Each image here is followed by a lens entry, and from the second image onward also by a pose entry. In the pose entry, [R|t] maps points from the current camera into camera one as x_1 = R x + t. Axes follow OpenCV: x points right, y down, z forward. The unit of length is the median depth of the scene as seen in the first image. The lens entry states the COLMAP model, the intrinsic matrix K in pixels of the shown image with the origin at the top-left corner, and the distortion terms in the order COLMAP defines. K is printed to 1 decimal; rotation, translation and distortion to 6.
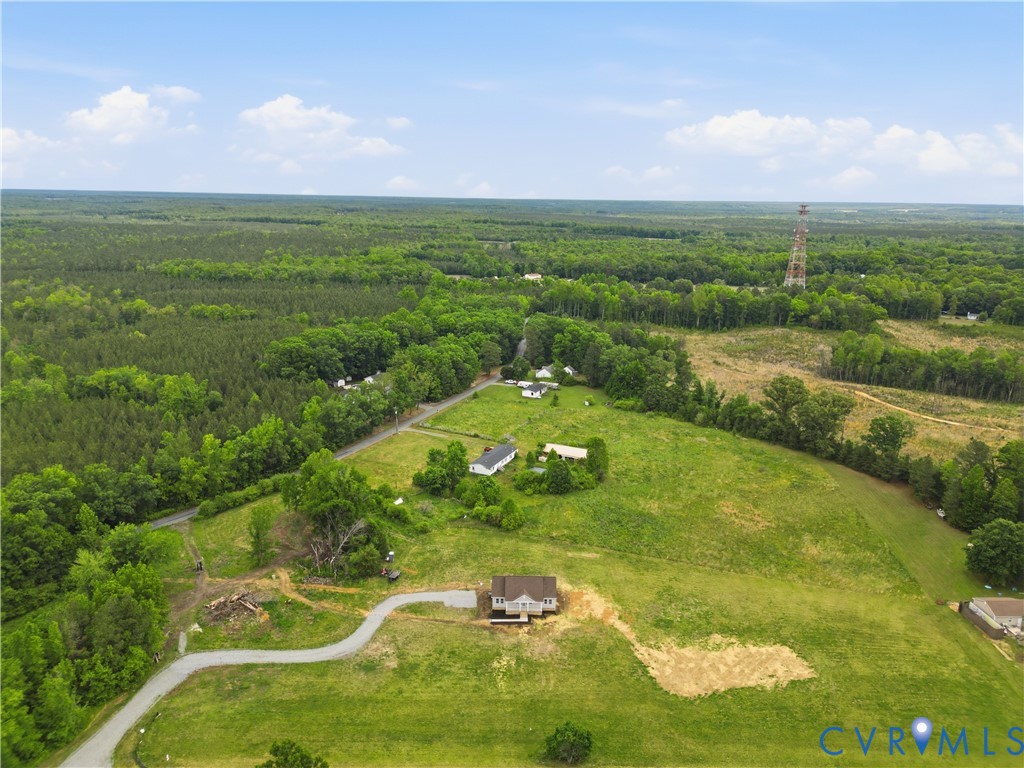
lens RADIAL K [[716.9, 0, 520.8], [0, 716.9, 386.0], [0, 0, 1]] dist [0.043598, -0.023766]
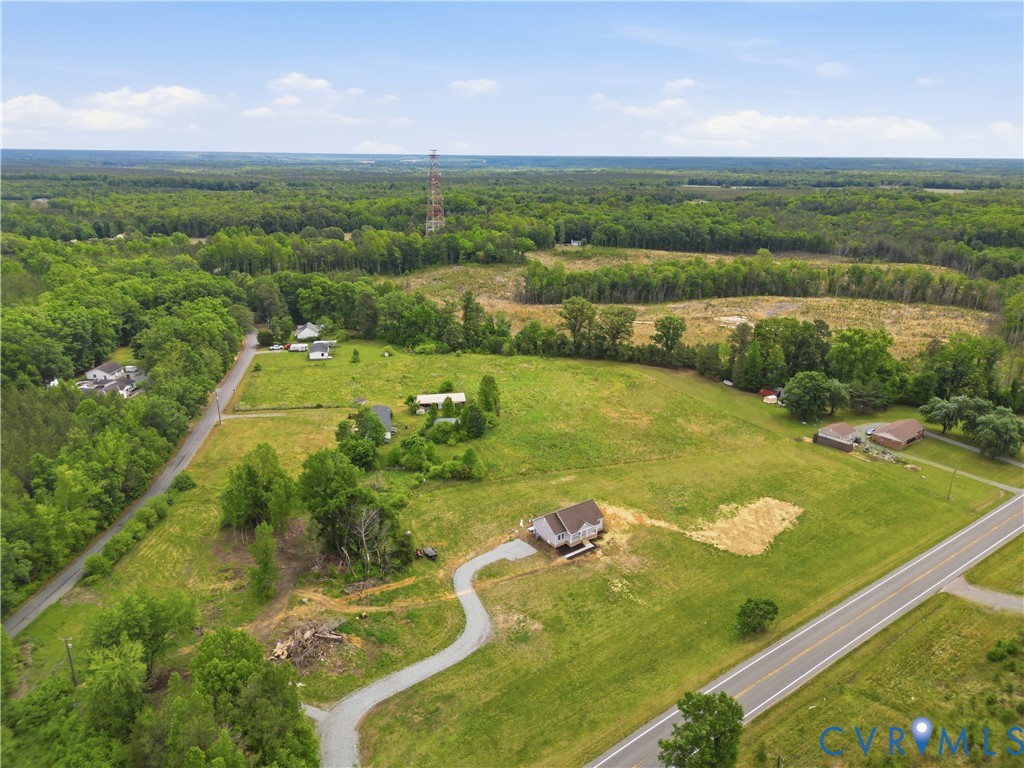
lens RADIAL K [[716.9, 0, 514.0], [0, 716.9, 386.6], [0, 0, 1]] dist [0.043598, -0.023766]
pose [[0.808306, -0.188100, 0.557907, -0.586490], [0.153553, 0.982148, 0.108662, -0.020788], [-0.568386, -0.002164, 0.822759, 0.224512]]
